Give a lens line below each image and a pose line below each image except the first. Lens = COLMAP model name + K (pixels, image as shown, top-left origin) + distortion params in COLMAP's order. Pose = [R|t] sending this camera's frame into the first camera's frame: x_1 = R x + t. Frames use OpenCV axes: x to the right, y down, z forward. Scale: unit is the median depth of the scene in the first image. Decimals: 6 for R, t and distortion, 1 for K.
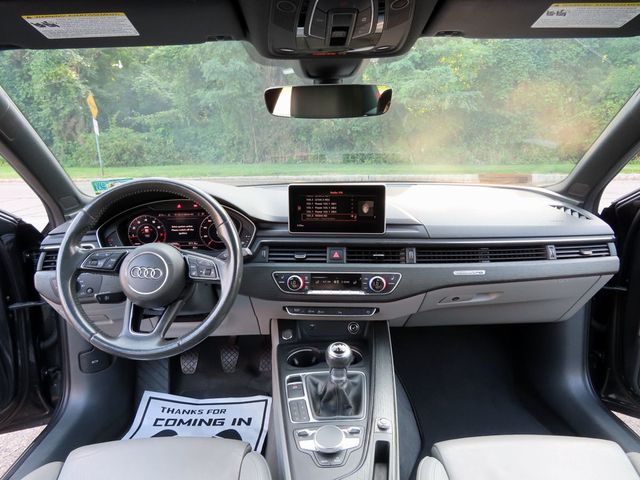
lens RADIAL K [[462.6, 0, 318.2], [0, 462.6, 239.1], [0, 0, 1]] dist [-0.016396, 0.017086]
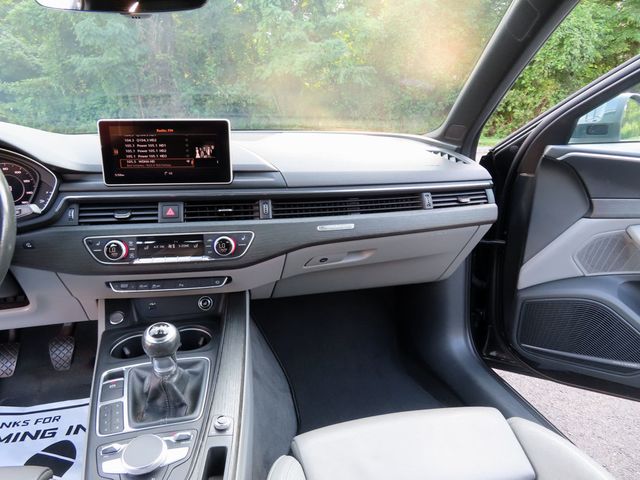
lens RADIAL K [[462.6, 0, 319.2], [0, 462.6, 240.7], [0, 0, 1]] dist [-0.016396, 0.017086]
pose [[0.977615, -0.045656, 0.205386, 0.118245], [0.035084, 0.997879, 0.054828, 0.047030], [-0.207454, -0.046395, 0.977144, 0.177775]]
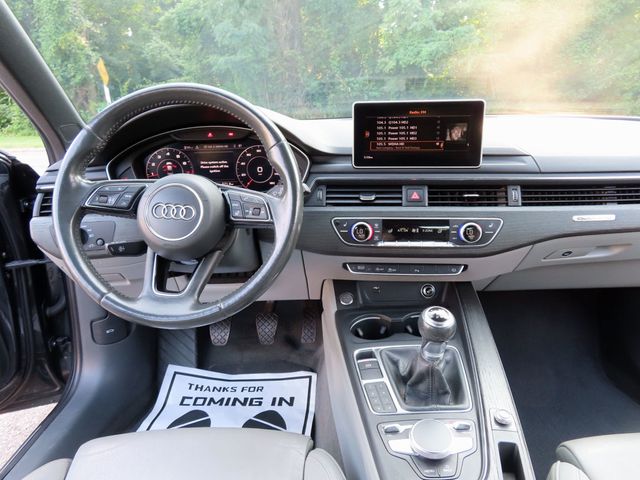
lens RADIAL K [[462.6, 0, 317.6], [0, 462.6, 239.3], [0, 0, 1]] dist [-0.016396, 0.017086]
pose [[0.999587, -0.000133, -0.028753, -0.097577], [0.001901, 0.998108, 0.061456, 0.057100], [0.028690, -0.061485, 0.997696, 0.217144]]
